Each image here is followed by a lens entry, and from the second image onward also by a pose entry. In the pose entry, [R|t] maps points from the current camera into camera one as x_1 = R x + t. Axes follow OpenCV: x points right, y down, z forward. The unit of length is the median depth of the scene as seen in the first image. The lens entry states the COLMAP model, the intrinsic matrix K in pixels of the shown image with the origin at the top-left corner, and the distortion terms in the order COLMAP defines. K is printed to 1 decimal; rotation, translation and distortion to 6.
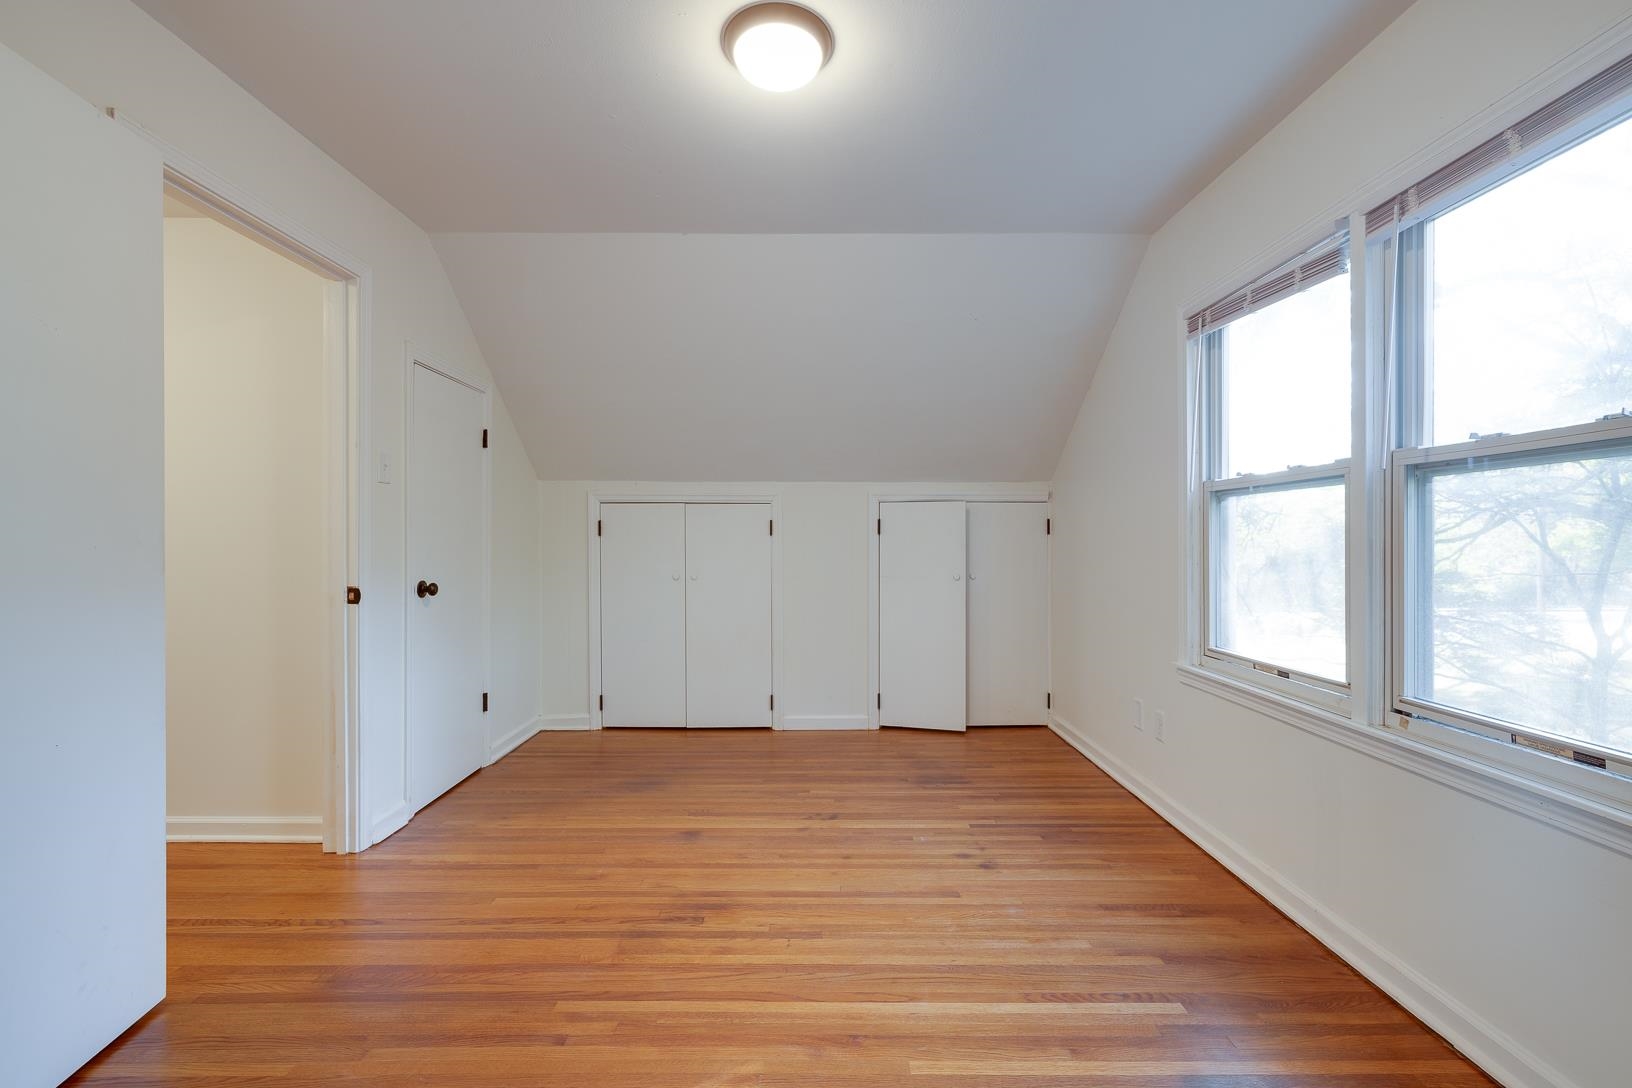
lens RADIAL K [[704.9, 0, 817.4], [0, 704.9, 536.7], [0, 0, 1]] dist [0.000559, 0.000052]
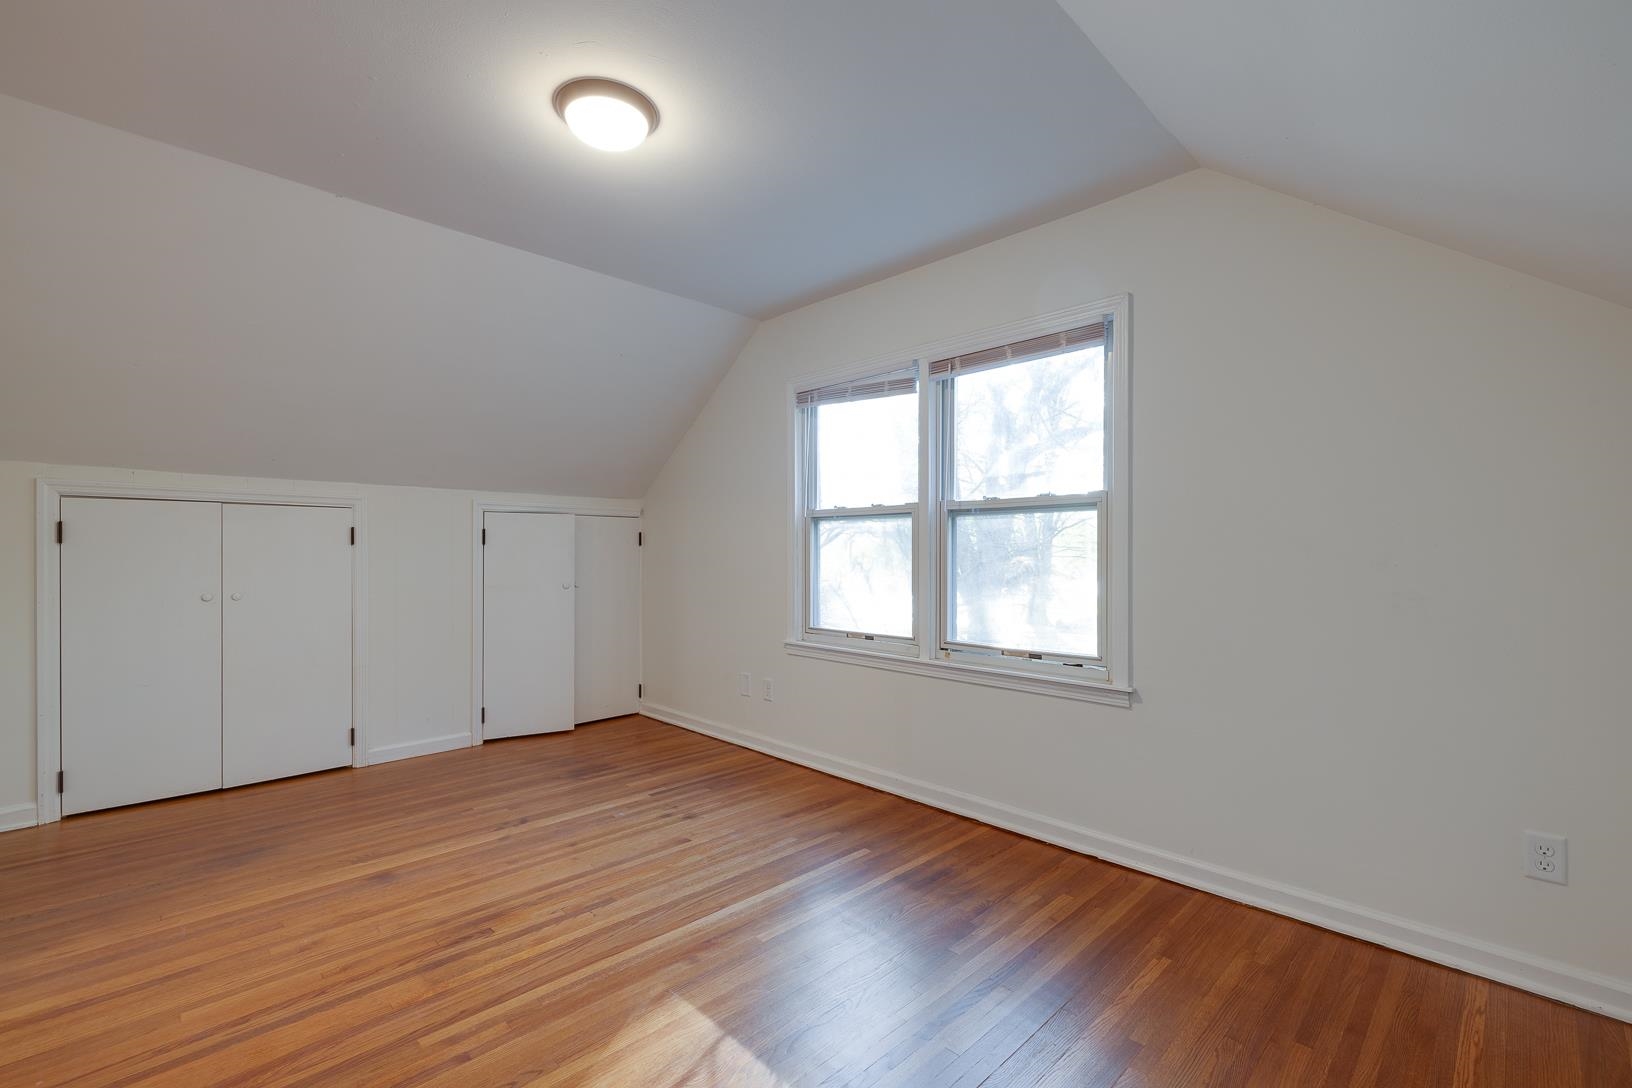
lens RADIAL K [[695.3, 0, 816.0], [0, 695.3, 544.0], [0, 0, 1]] dist [0.000563, 0.000319]
pose [[0.725148, 0.008302, 0.688543, -0.443209], [-0.005878, 0.999966, -0.005868, -0.002063], [-0.688568, 0.000208, 0.725171, -0.030513]]
